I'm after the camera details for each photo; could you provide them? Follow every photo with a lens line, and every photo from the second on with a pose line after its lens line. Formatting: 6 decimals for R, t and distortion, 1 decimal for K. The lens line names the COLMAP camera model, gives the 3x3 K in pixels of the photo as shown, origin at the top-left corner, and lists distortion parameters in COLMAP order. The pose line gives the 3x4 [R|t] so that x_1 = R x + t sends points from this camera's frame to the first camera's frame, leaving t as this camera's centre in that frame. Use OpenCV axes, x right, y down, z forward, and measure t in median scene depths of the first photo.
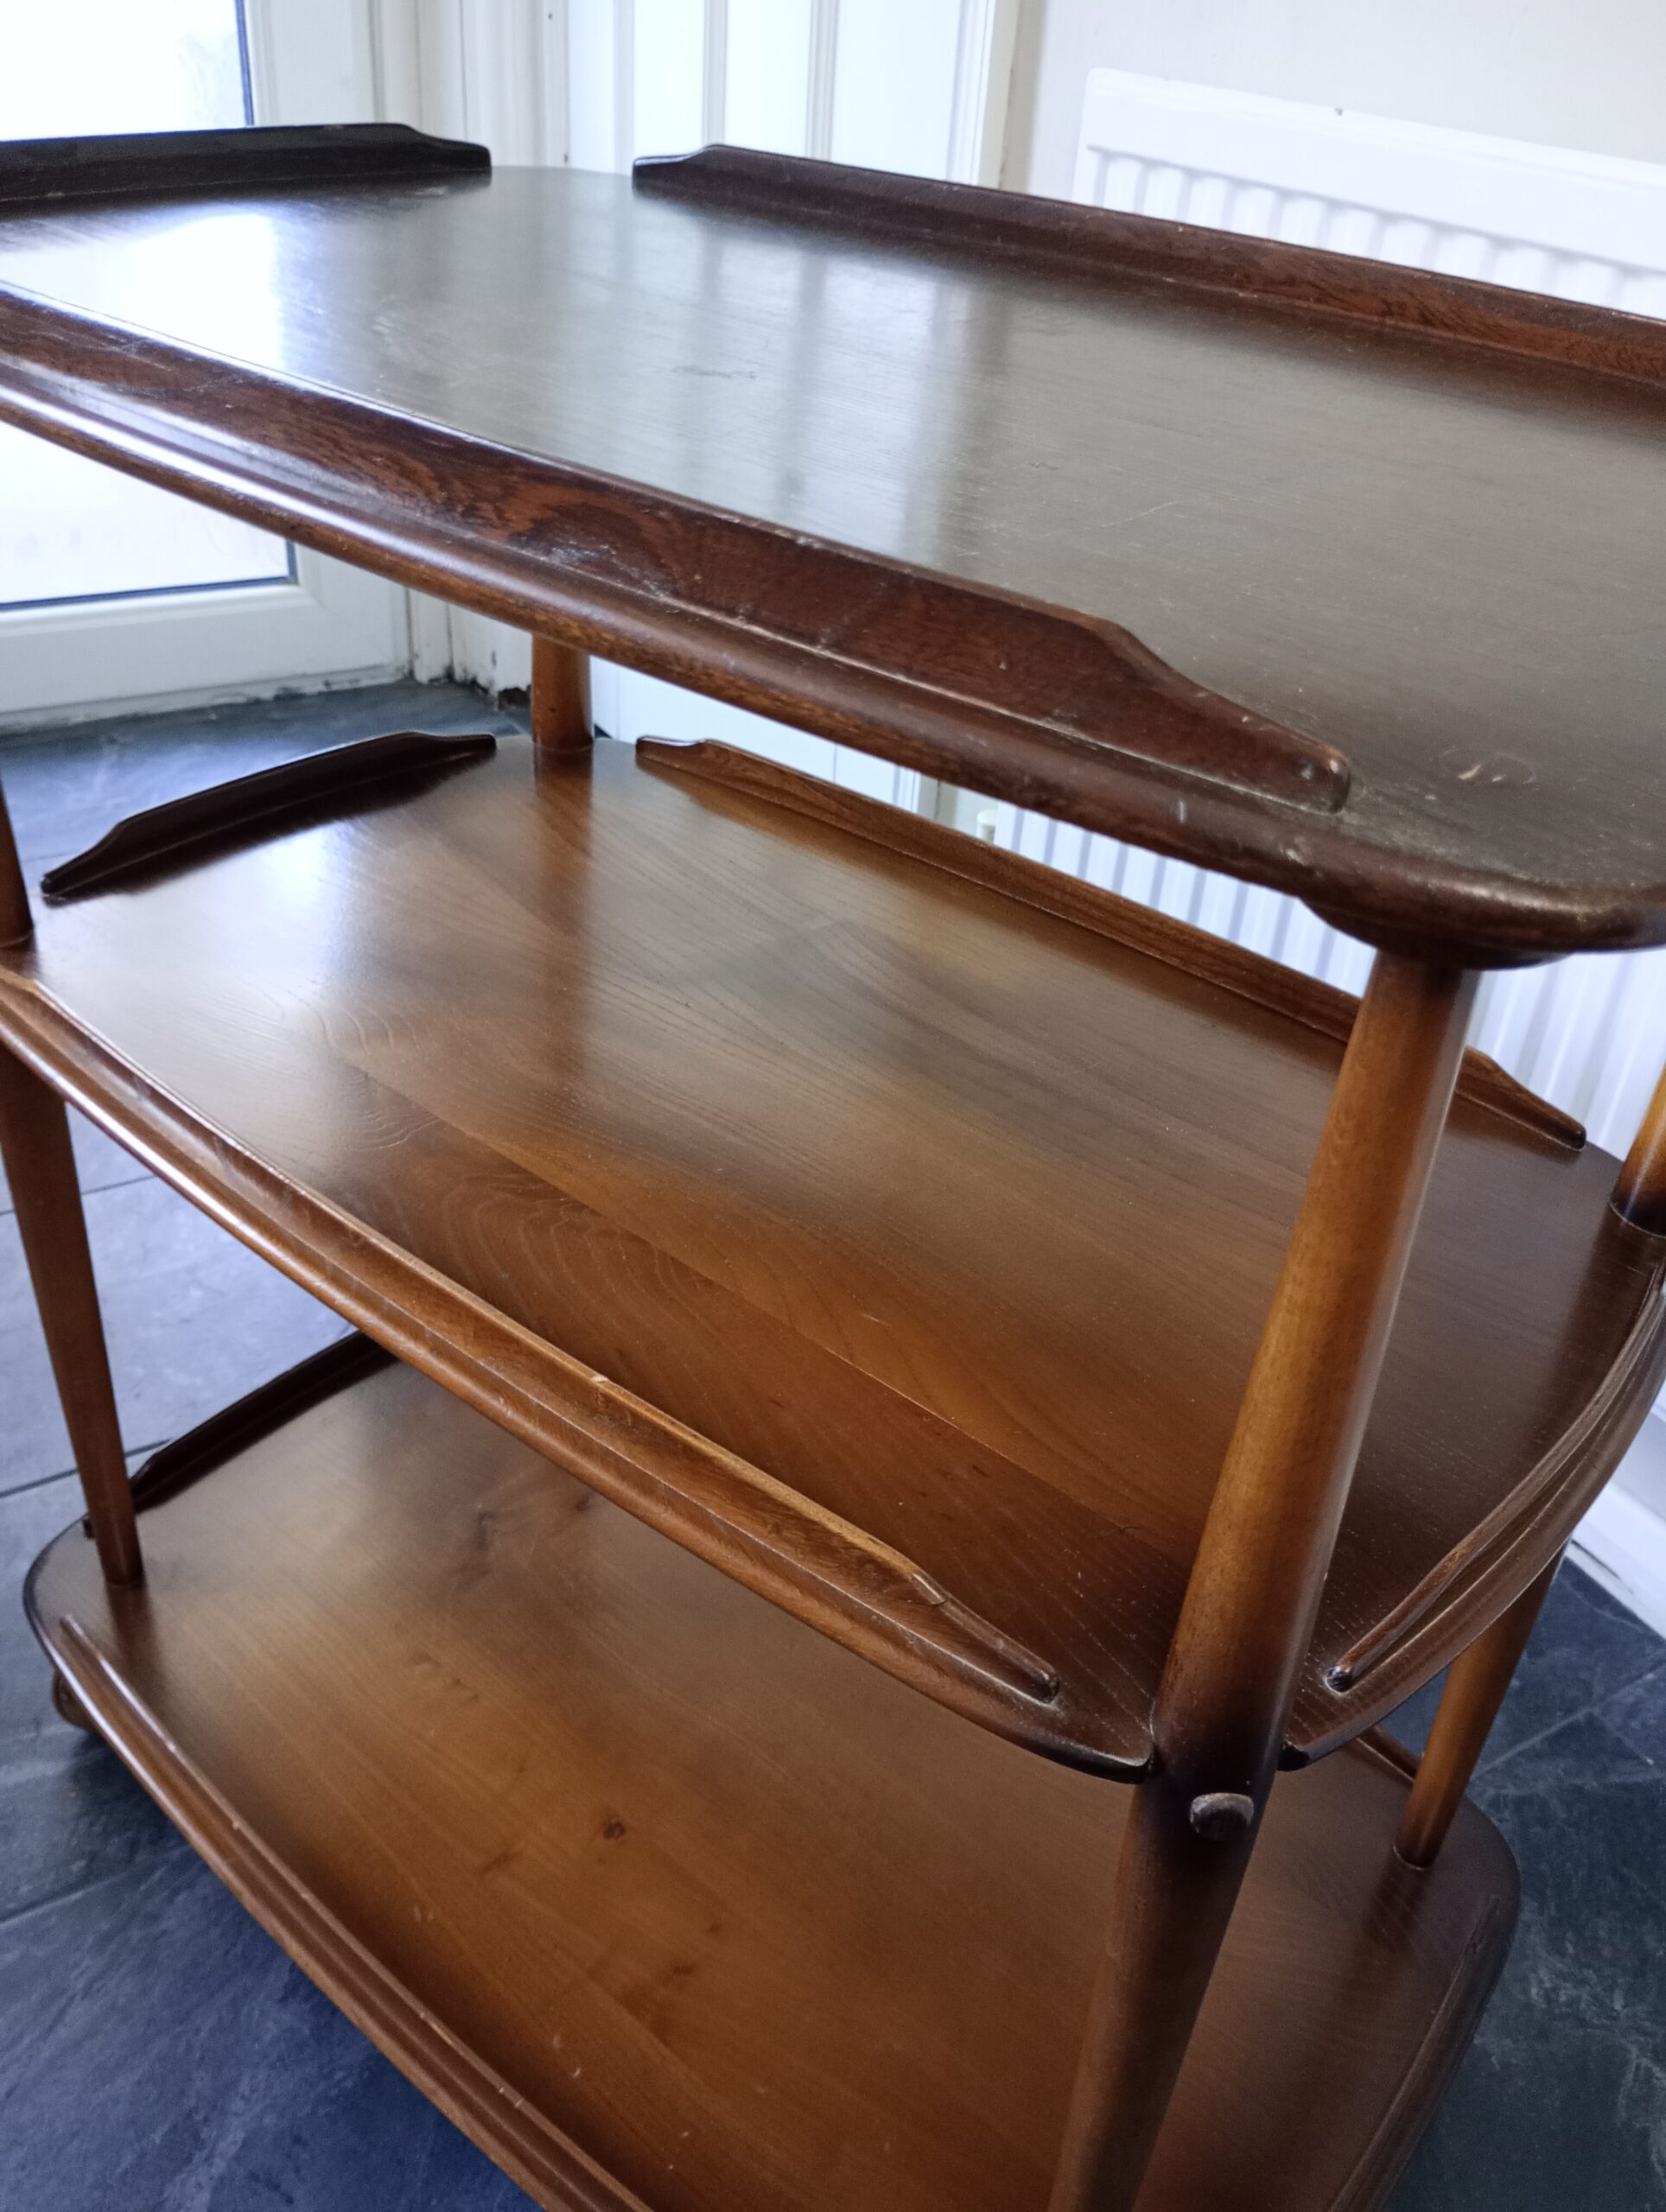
lens RADIAL K [[1838.2, 0, 849.7], [0, 1838.2, 1111.9], [0, 0, 1]] dist [0.057633, -0.091190]
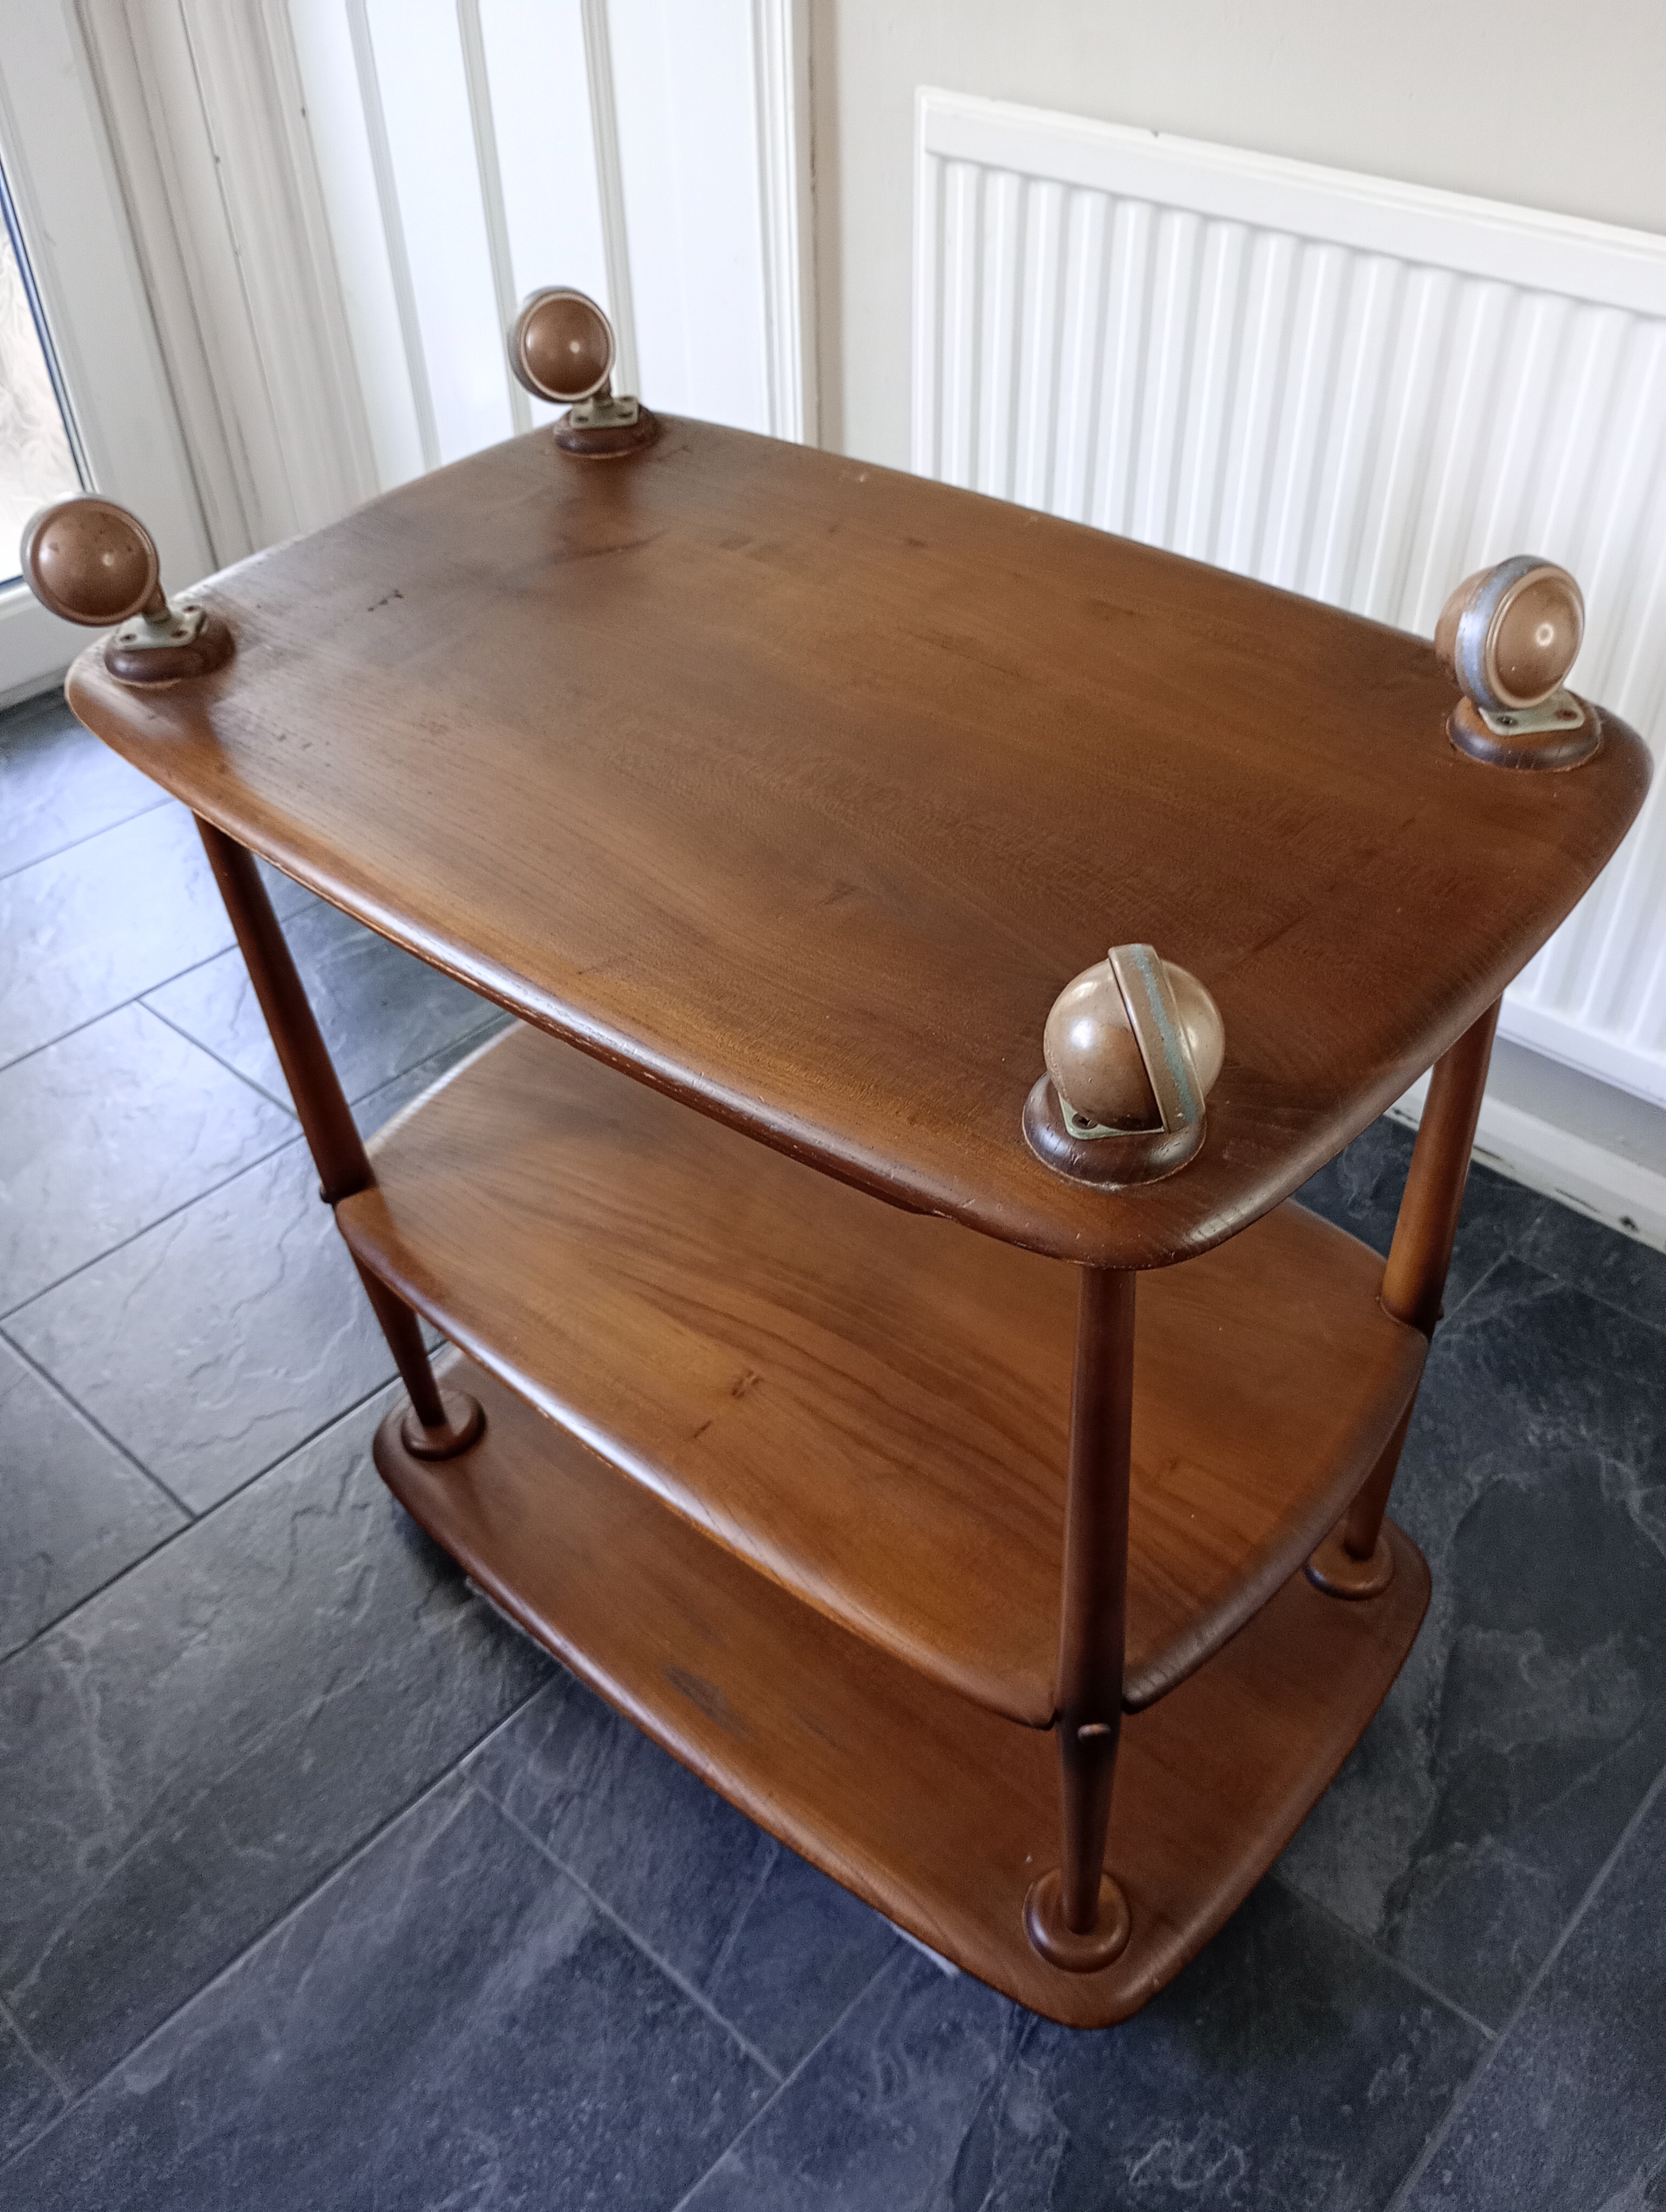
lens RADIAL K [[1839.1, 0, 839.1], [0, 1839.1, 1111.3], [0, 0, 1]] dist [0.054888, -0.093127]
pose [[0.956944, -0.245213, 0.155332, -0.377207], [0.219094, 0.961198, 0.167621, -0.176776], [-0.190408, -0.126372, 0.973537, -0.364577]]
